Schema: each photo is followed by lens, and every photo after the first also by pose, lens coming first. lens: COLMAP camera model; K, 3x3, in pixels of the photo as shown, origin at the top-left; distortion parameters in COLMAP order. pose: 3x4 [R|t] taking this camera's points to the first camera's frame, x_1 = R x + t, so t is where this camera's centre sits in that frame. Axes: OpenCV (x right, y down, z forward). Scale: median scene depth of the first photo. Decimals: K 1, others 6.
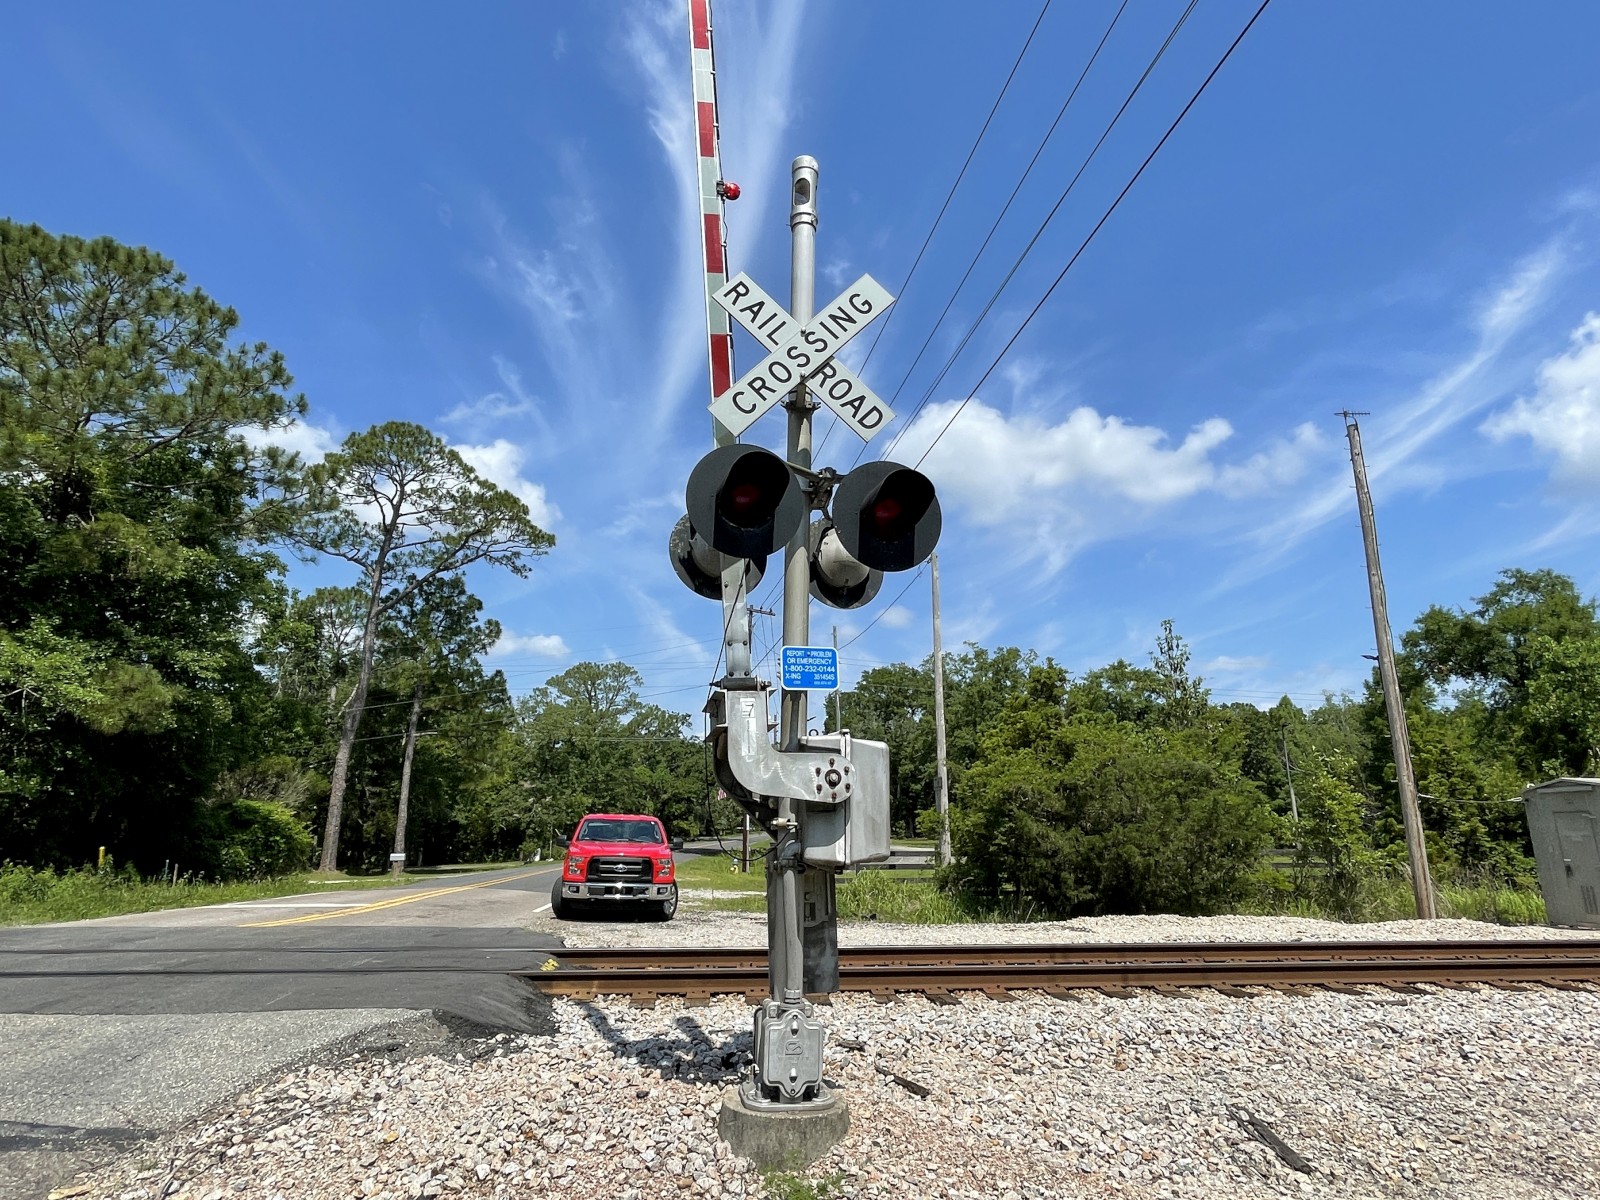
lens RADIAL K [[891.9, 0, 807.8], [0, 891.9, 600.2], [0, 0, 1]] dist [-0.002589, -0.000788]
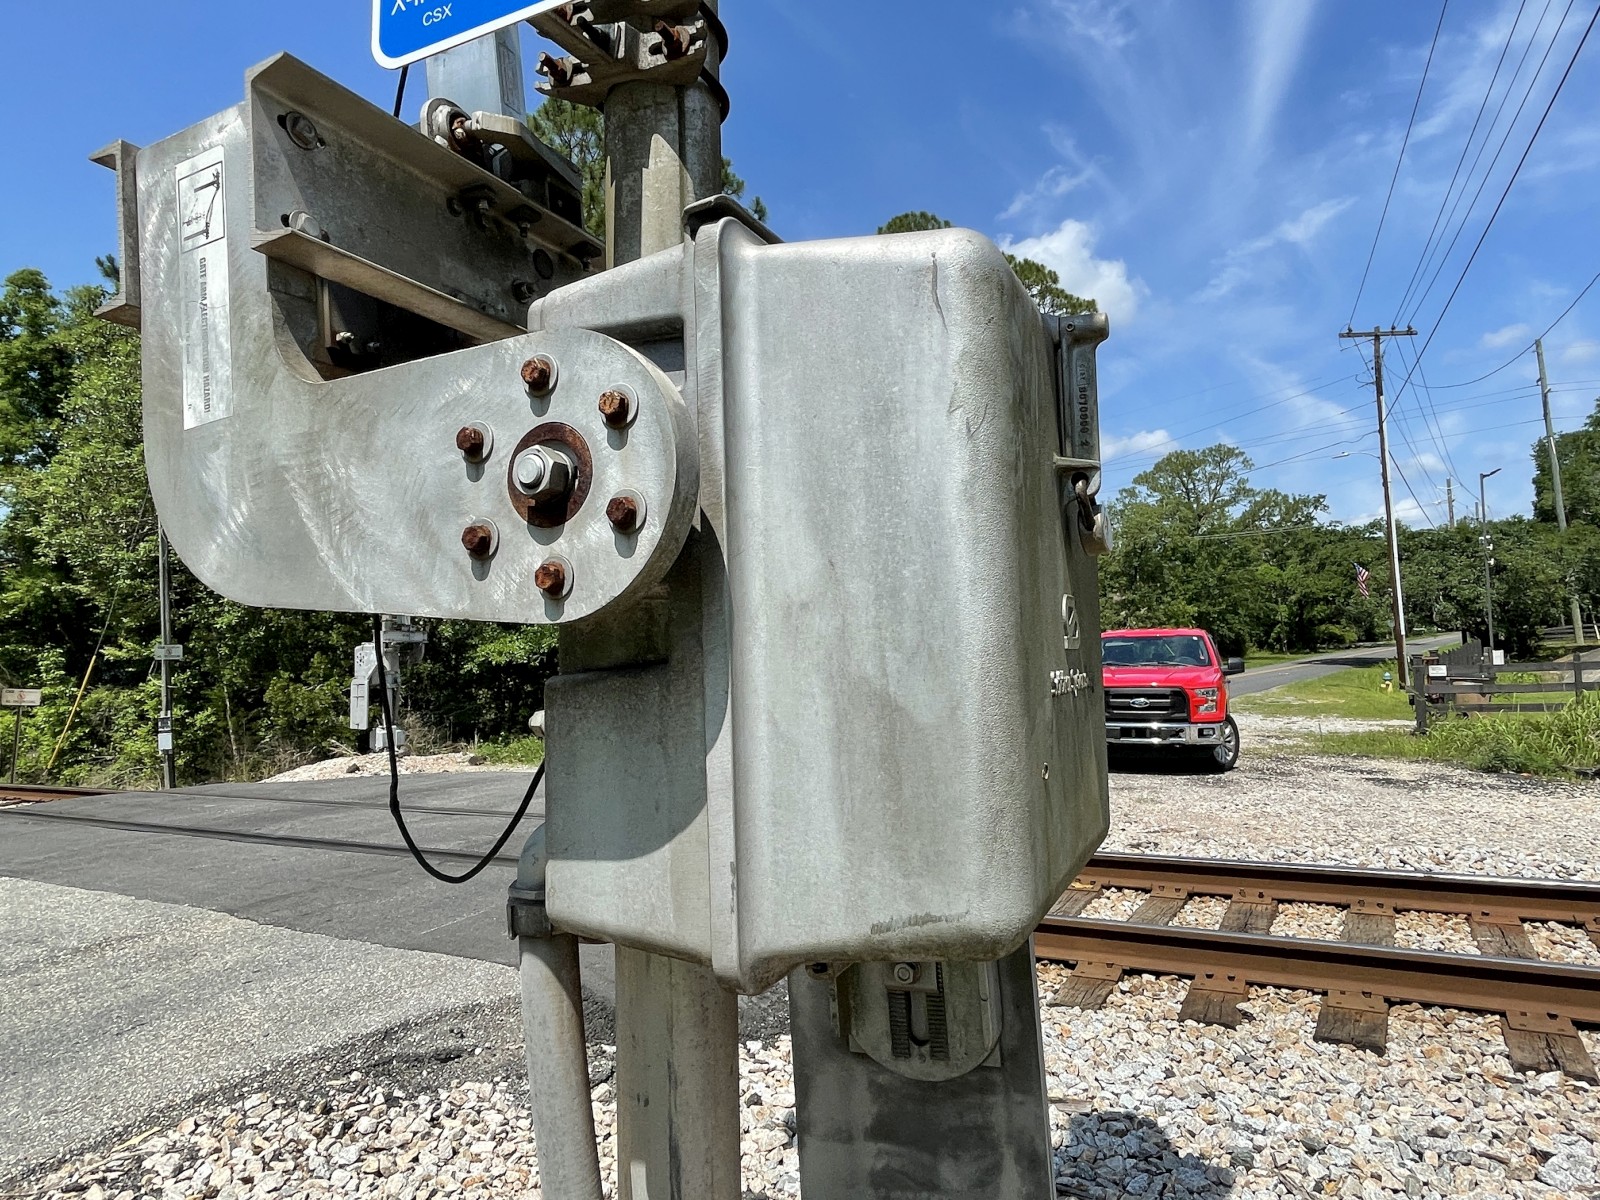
lens RADIAL K [[970.6, 0, 805.5], [0, 970.6, 604.9], [0, 0, 1]] dist [0.003820, -0.001372]
pose [[0.800154, -0.069297, -0.595778, 0.050122], [0.192784, 0.970310, 0.146056, 0.060678], [0.567968, -0.231724, 0.789757, 0.260014]]
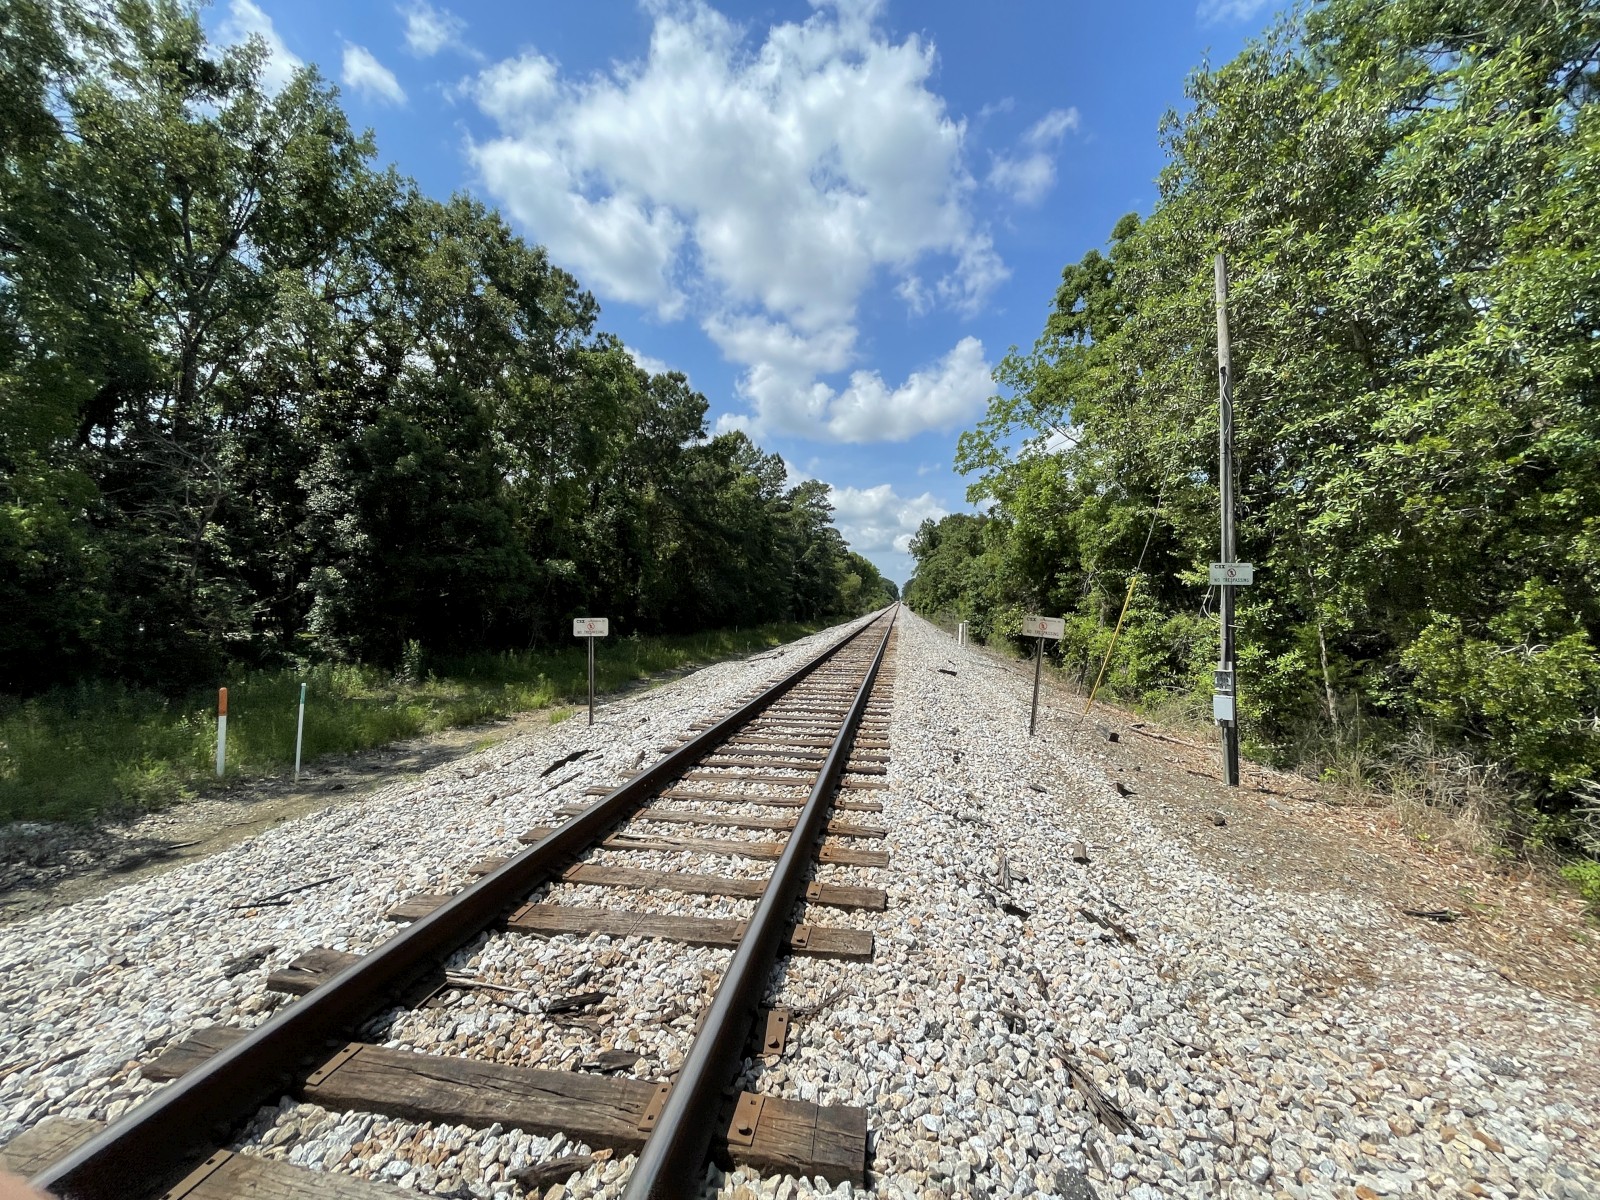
lens RADIAL K [[658.2, 0, 812.9], [0, 658.2, 601.7], [0, 0, 1]] dist [0.002176, 0.000007]
pose [[-0.255571, -0.003711, -0.966783, -0.816499], [0.232291, 0.970463, -0.065131, 0.128564], [0.938469, -0.241220, -0.247160, 0.604367]]
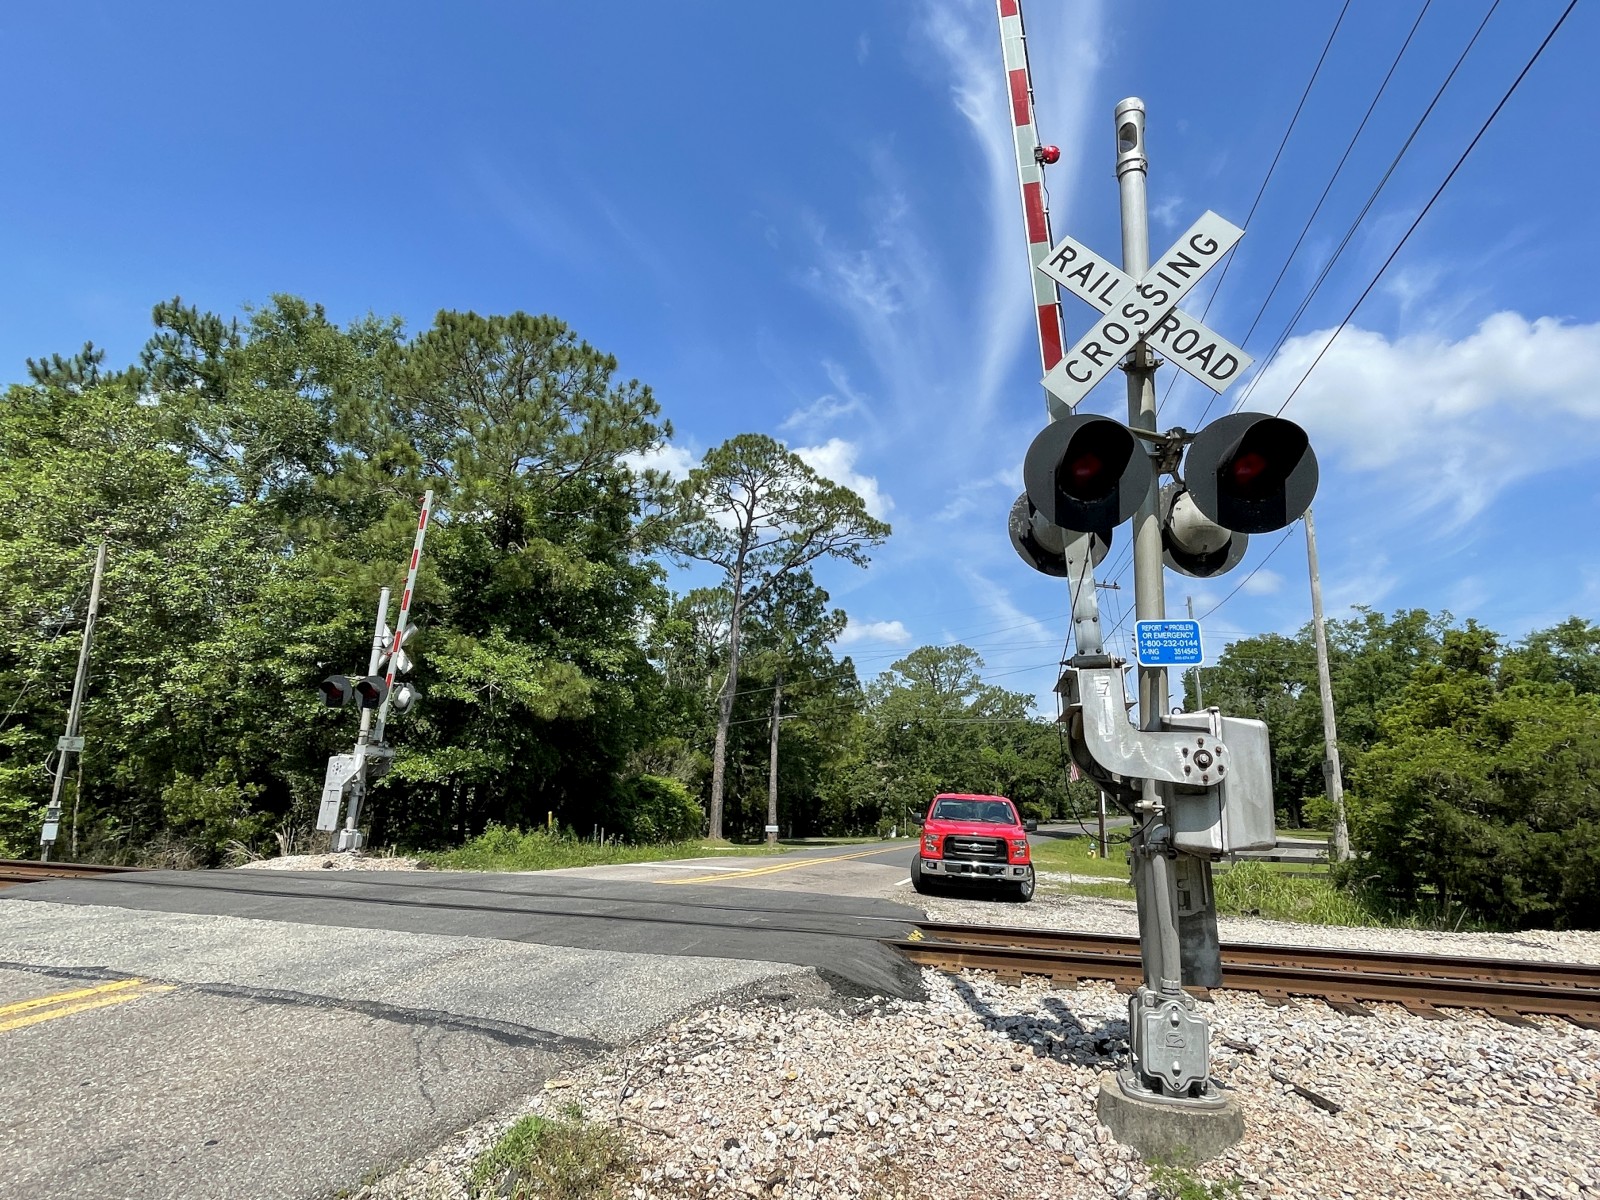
lens RADIAL K [[891.9, 0, 807.8], [0, 891.9, 600.2], [0, 0, 1]] dist [-0.002589, -0.000788]
pose [[0.929545, -0.056834, -0.364301, -0.002065], [0.064230, 0.997901, 0.008206, -0.000251], [0.363071, -0.031027, 0.931245, -0.004604]]
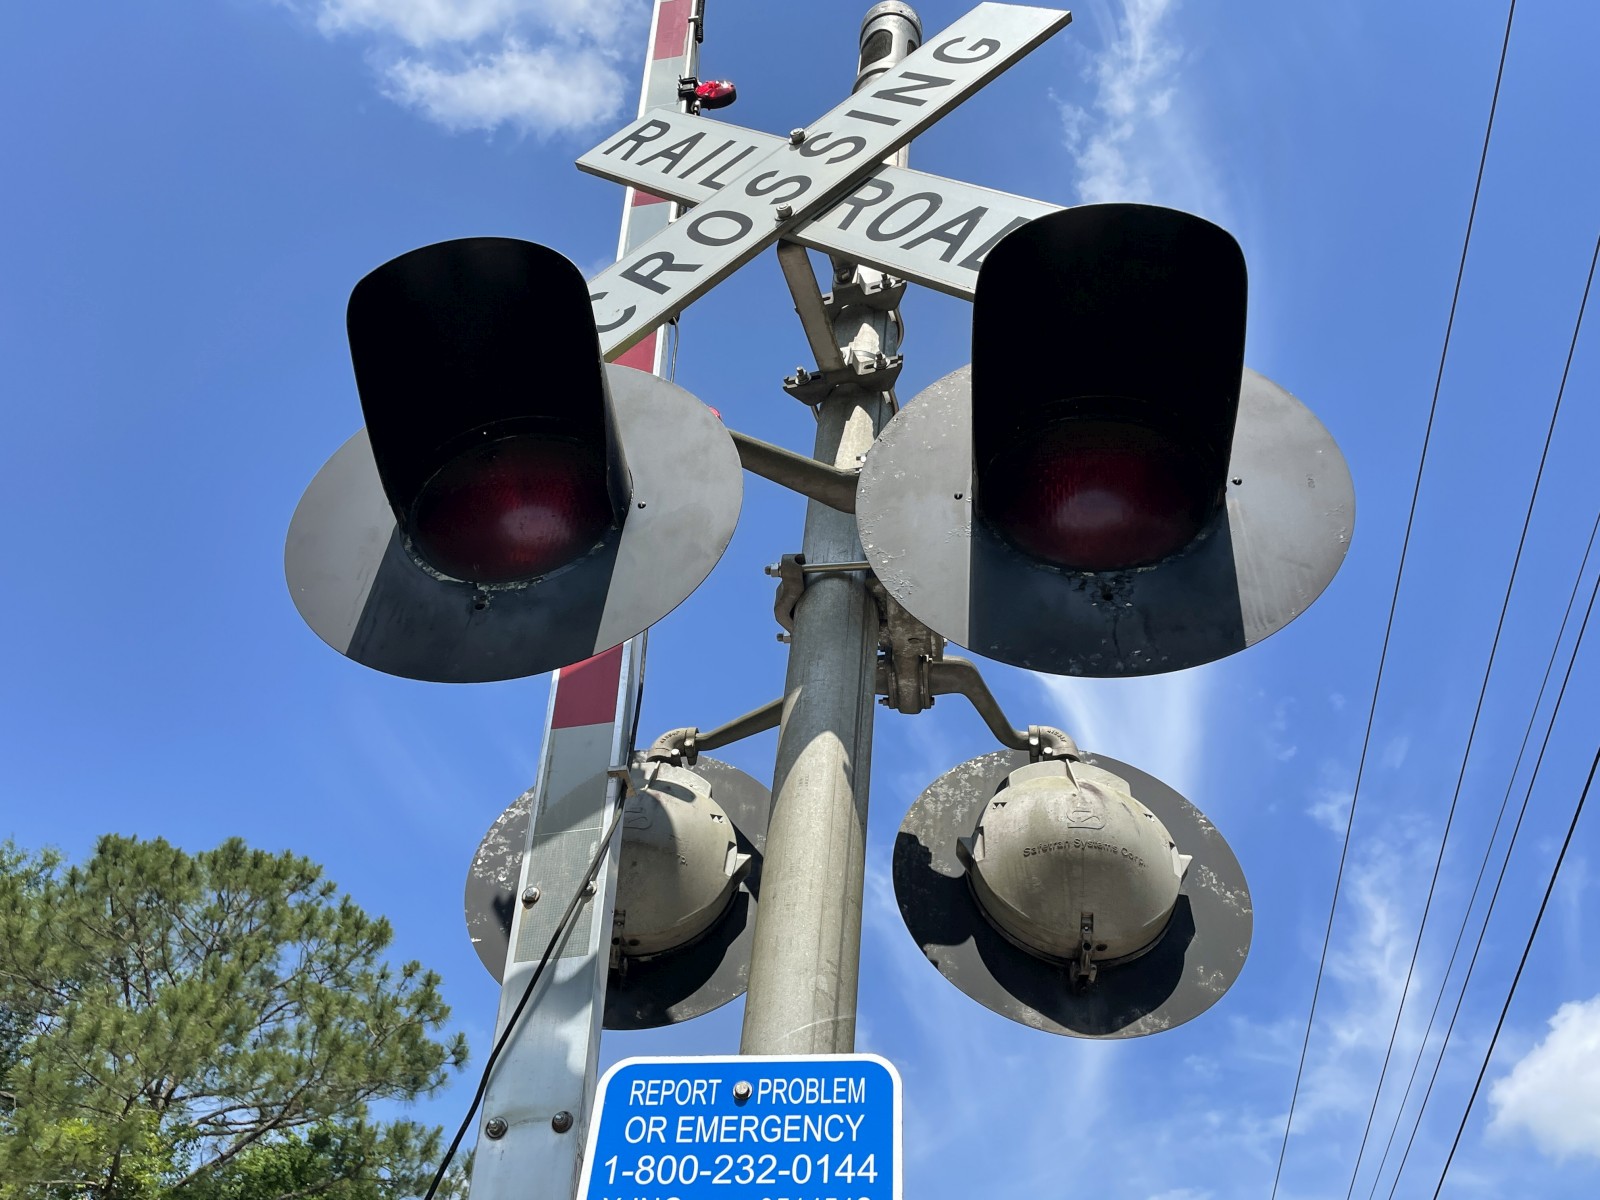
lens RADIAL K [[1374.1, 0, 807.3], [0, 1374.1, 596.6], [0, 0, 1]] dist [0.103292, -0.144147]
pose [[0.935352, -0.205221, -0.288099, 0.037778], [0.029896, 0.857440, -0.513715, 0.038005], [0.352453, 0.471891, 0.808144, 0.219404]]
